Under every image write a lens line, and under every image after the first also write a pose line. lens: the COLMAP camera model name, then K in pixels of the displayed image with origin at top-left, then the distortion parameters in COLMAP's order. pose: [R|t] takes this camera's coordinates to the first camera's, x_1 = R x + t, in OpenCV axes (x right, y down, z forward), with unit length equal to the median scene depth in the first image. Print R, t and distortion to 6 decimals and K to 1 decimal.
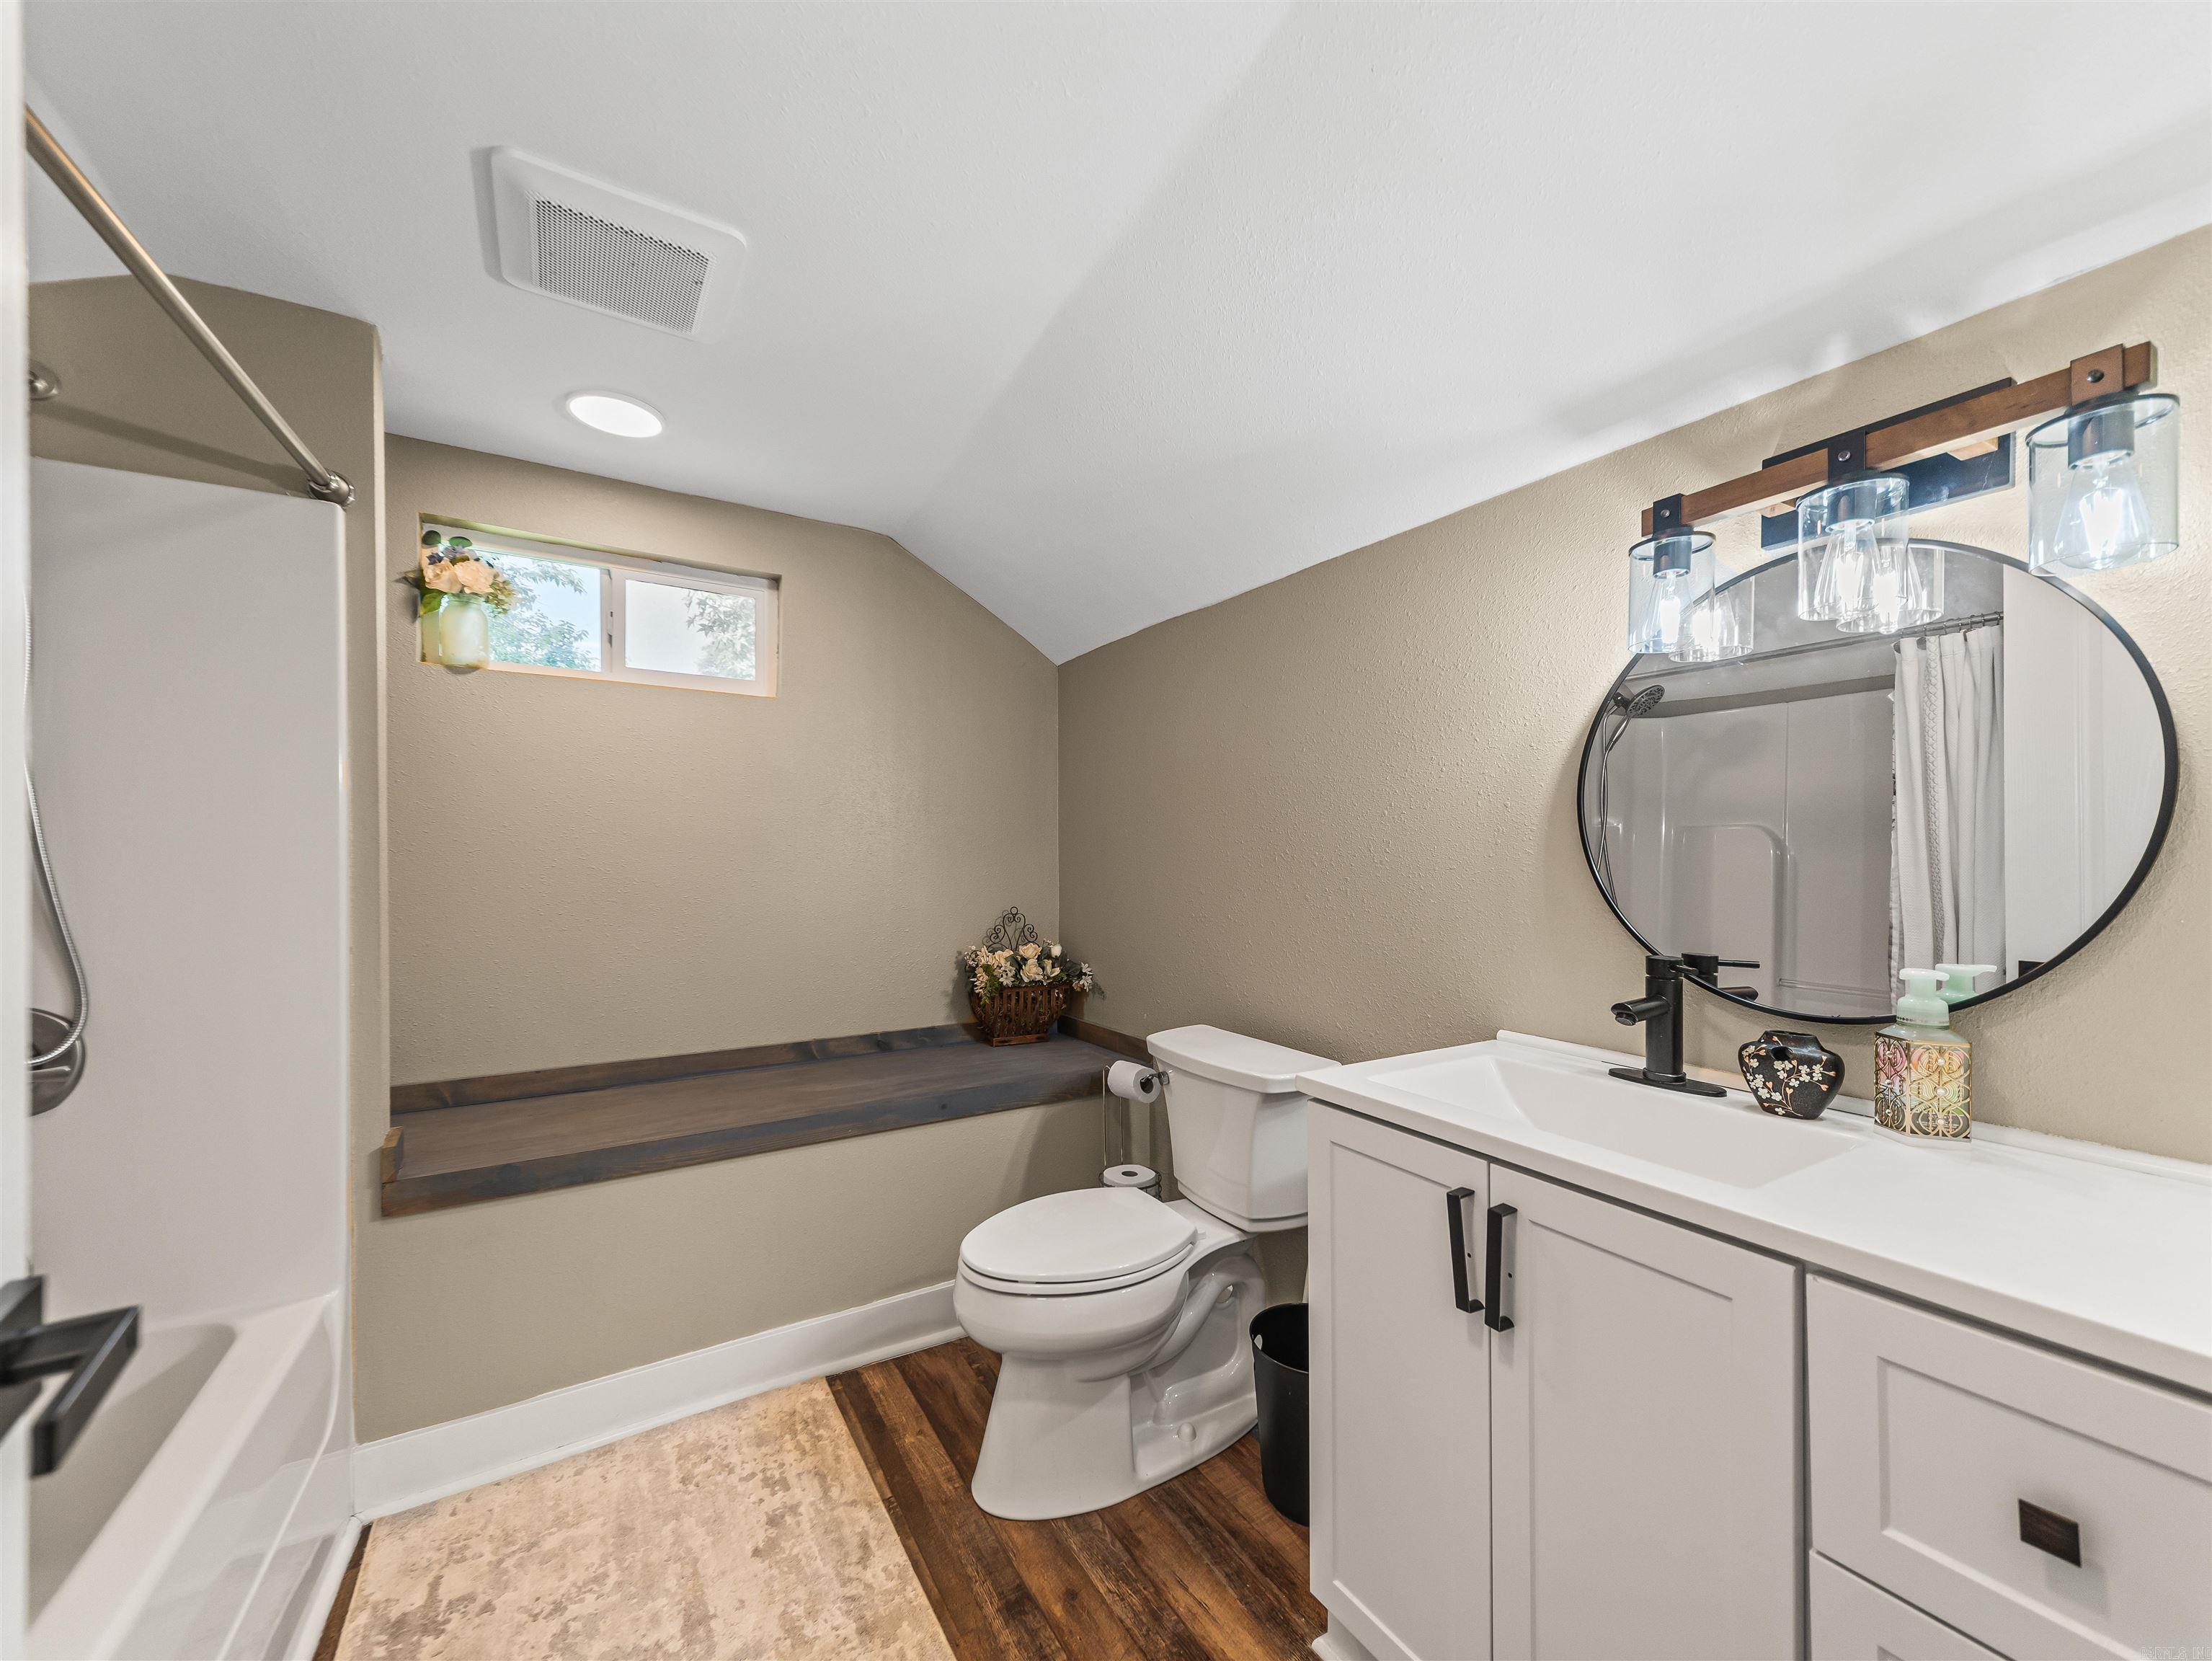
lens RADIAL K [[854.7, 0, 1118.2], [0, 854.7, 836.3], [0, 0, 1]] dist [0.018300, -0.007654]
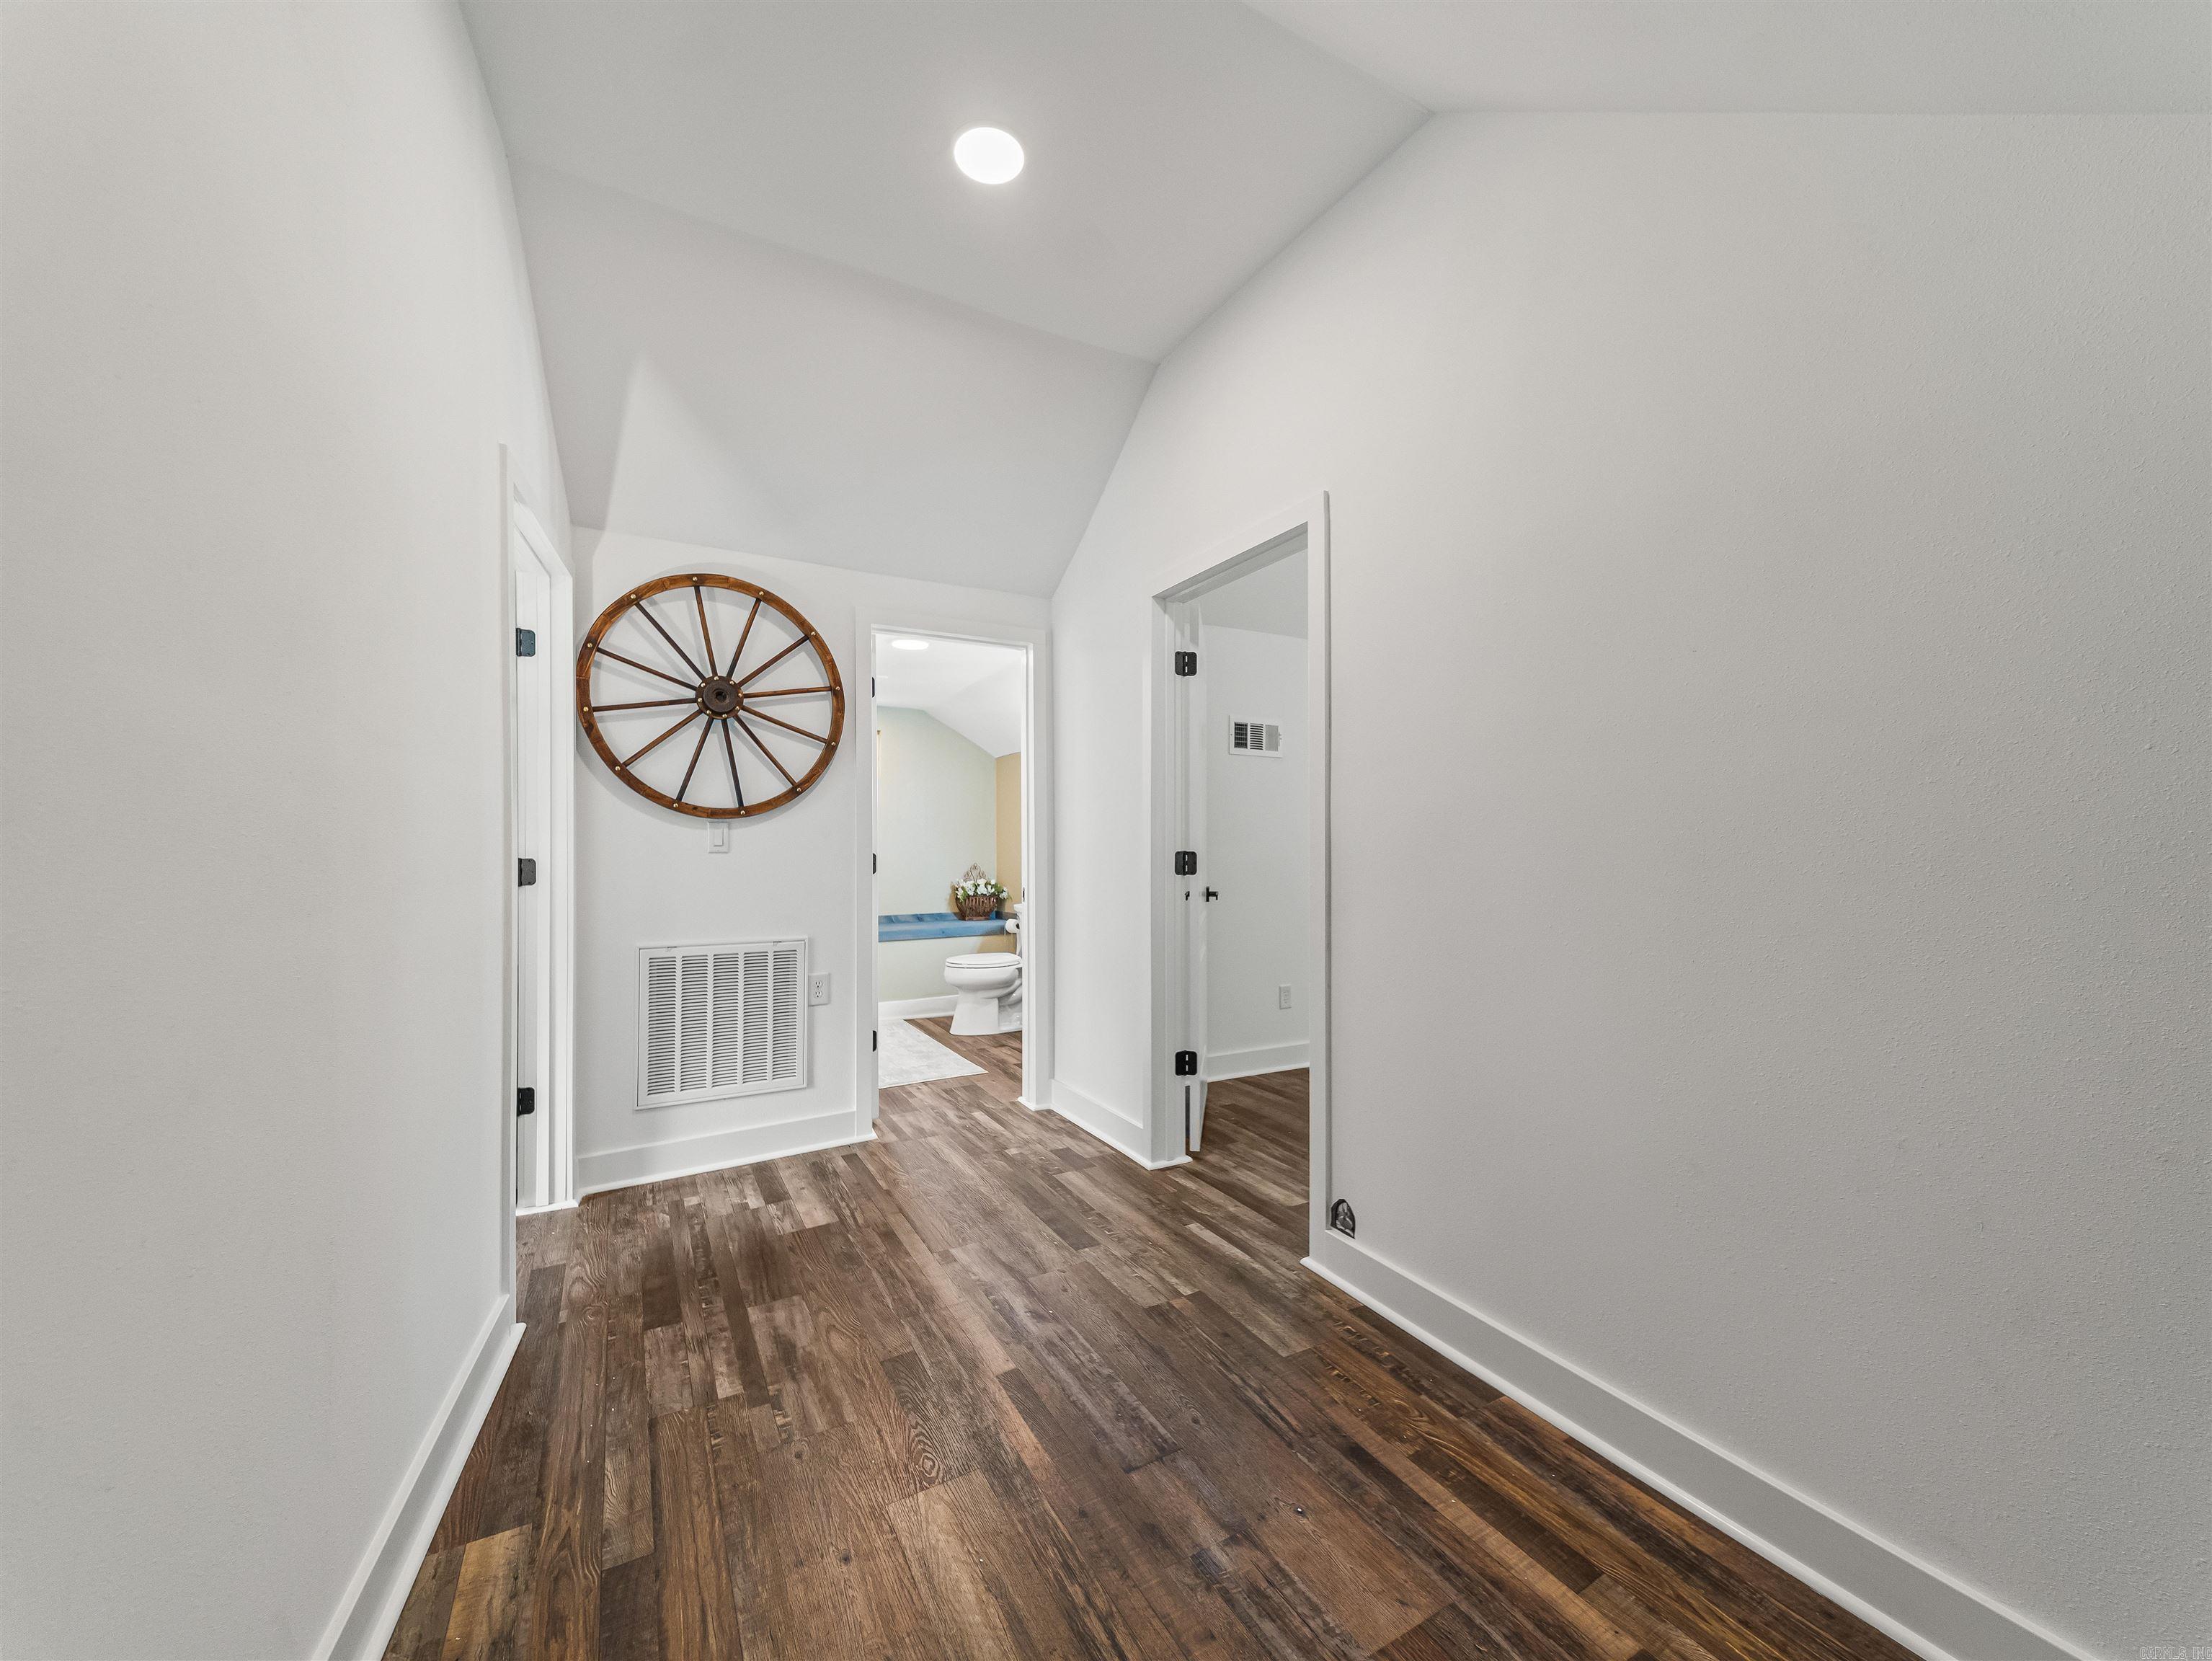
lens RADIAL K [[854.7, 0, 1108.5], [0, 854.7, 822.2], [0, 0, 1]] dist [0.018300, -0.007654]
pose [[0.999534, 0.000879, -0.030524, 0.519115], [-0.000139, 0.999707, 0.024210, -0.143235], [0.030536, -0.024195, 0.999241, -2.194108]]
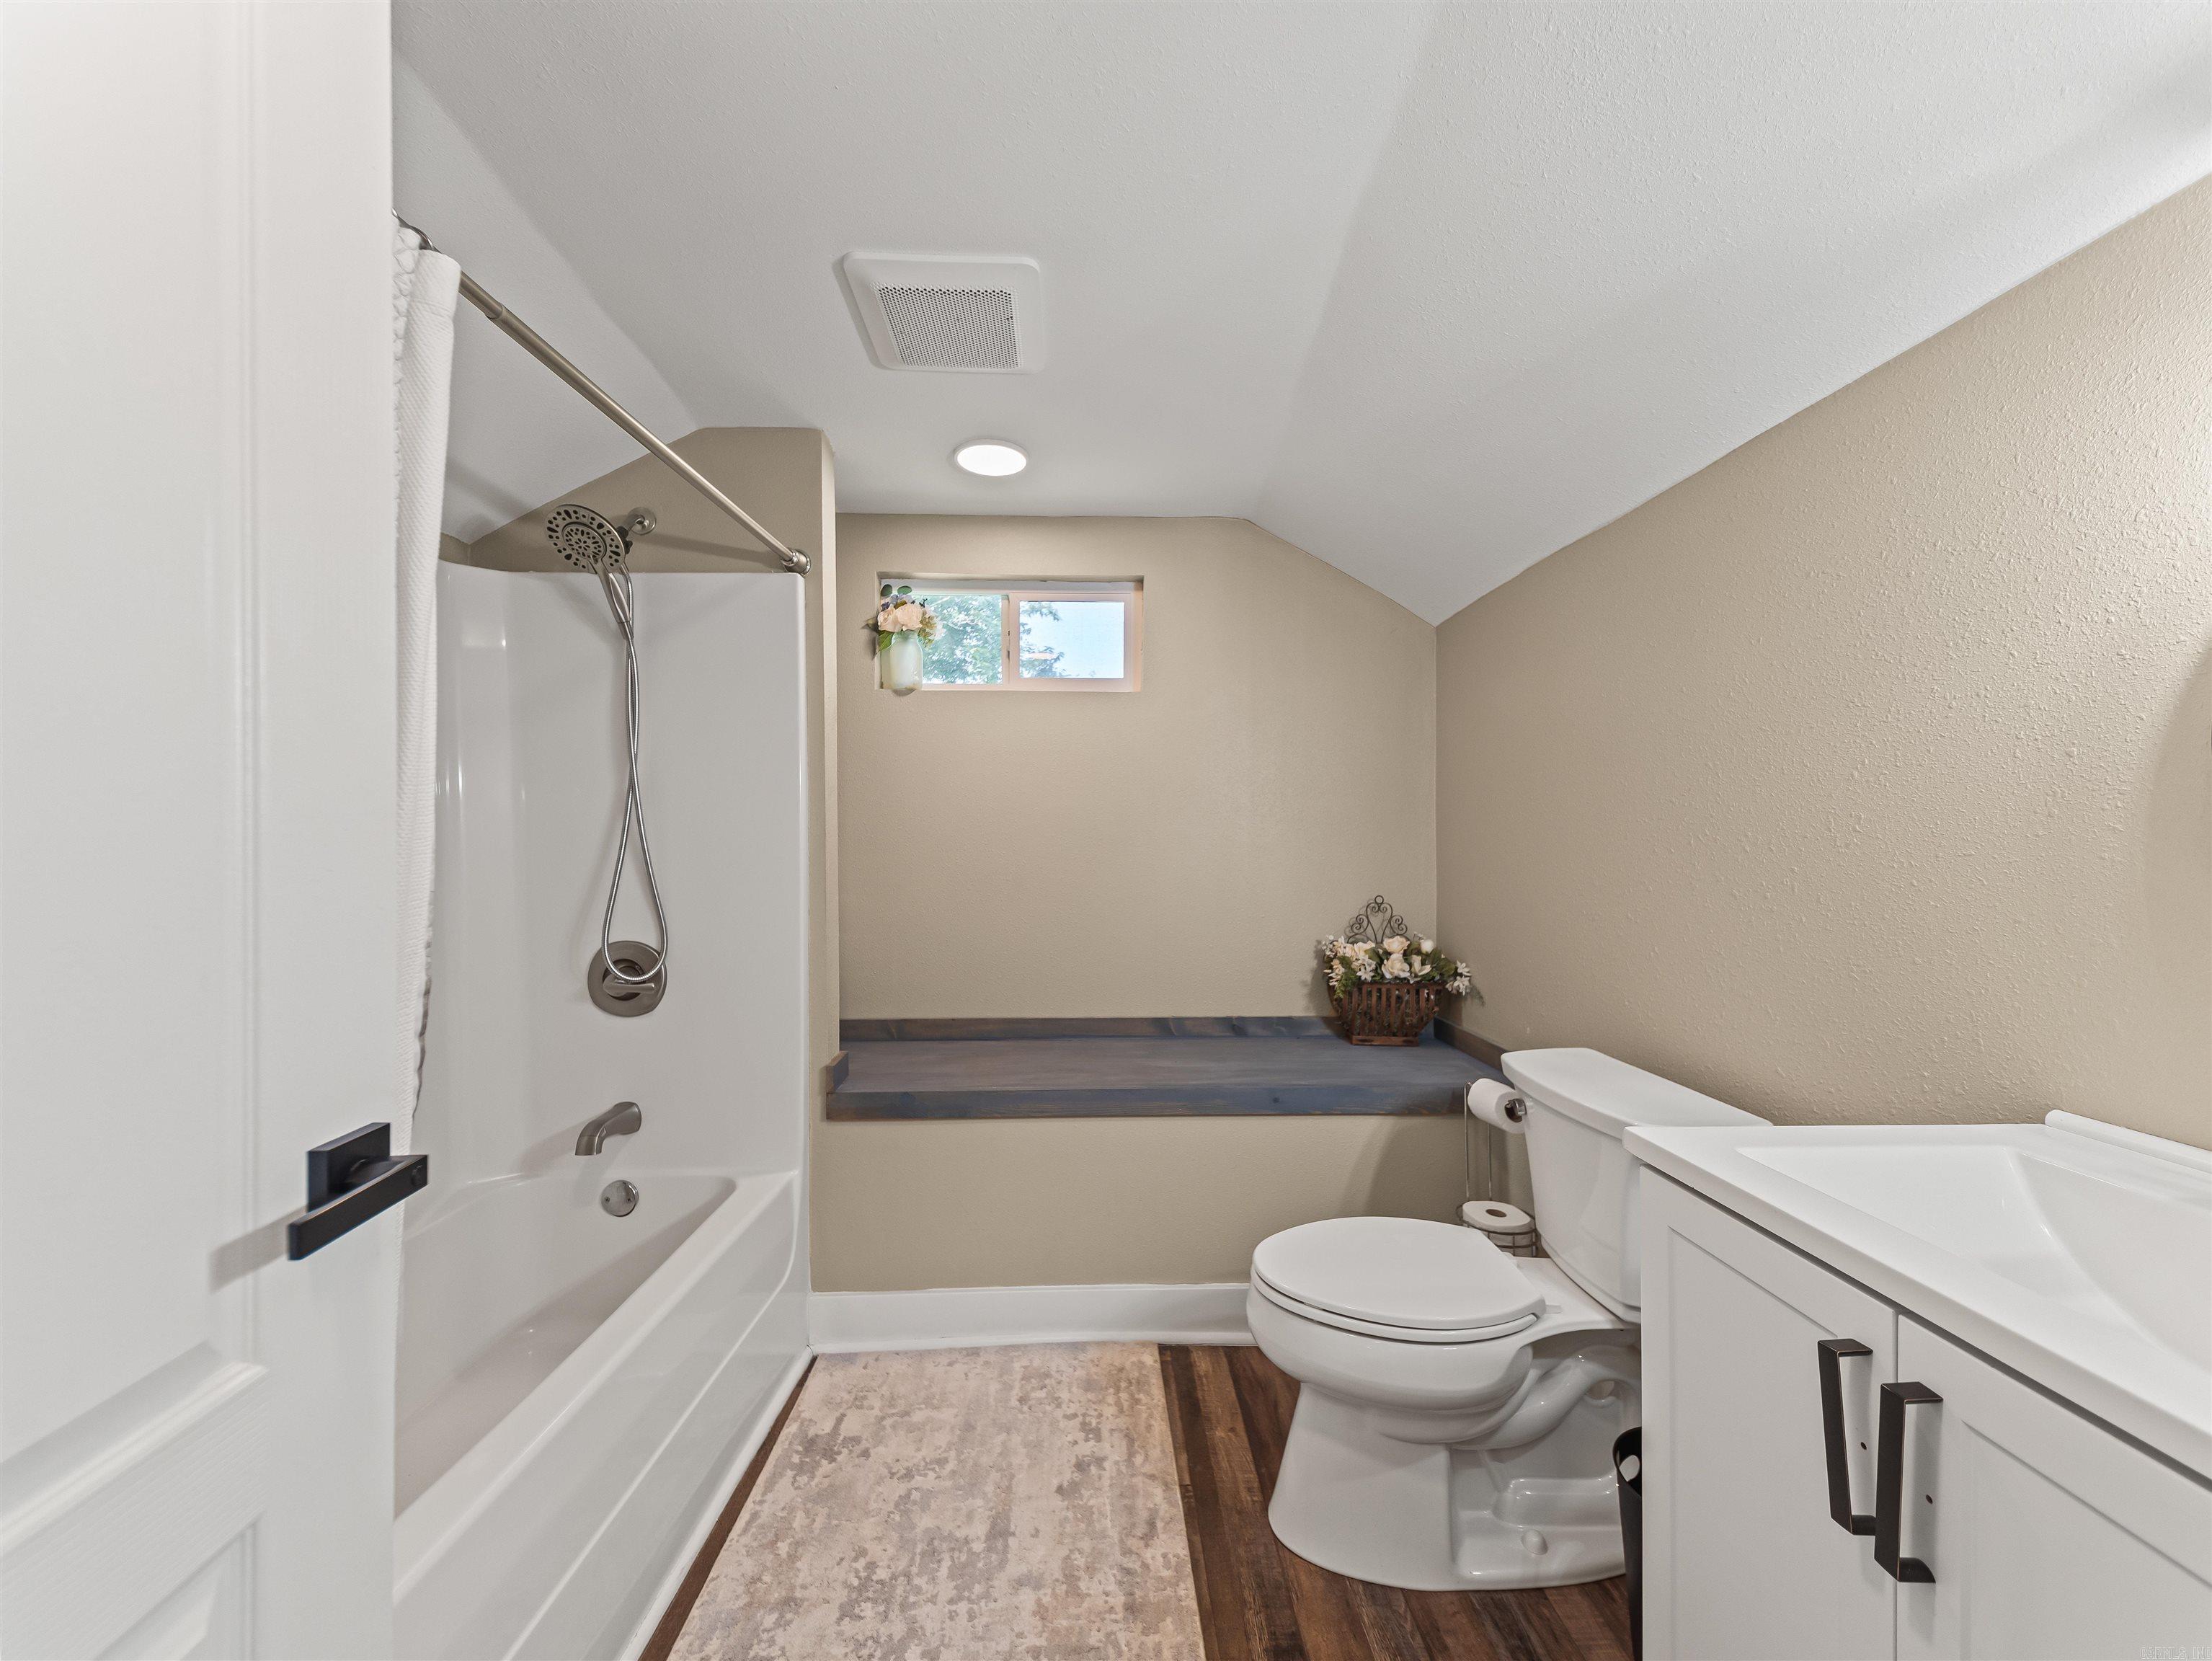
lens RADIAL K [[854.7, 0, 1114.8], [0, 854.7, 829.4], [0, 0, 1]] dist [0.018300, -0.007654]
pose [[0.867347, -0.009833, -0.497606, 0.149849], [0.012675, 0.999917, 0.002333, 0.008331], [0.497542, -0.008330, 0.867400, 0.095845]]
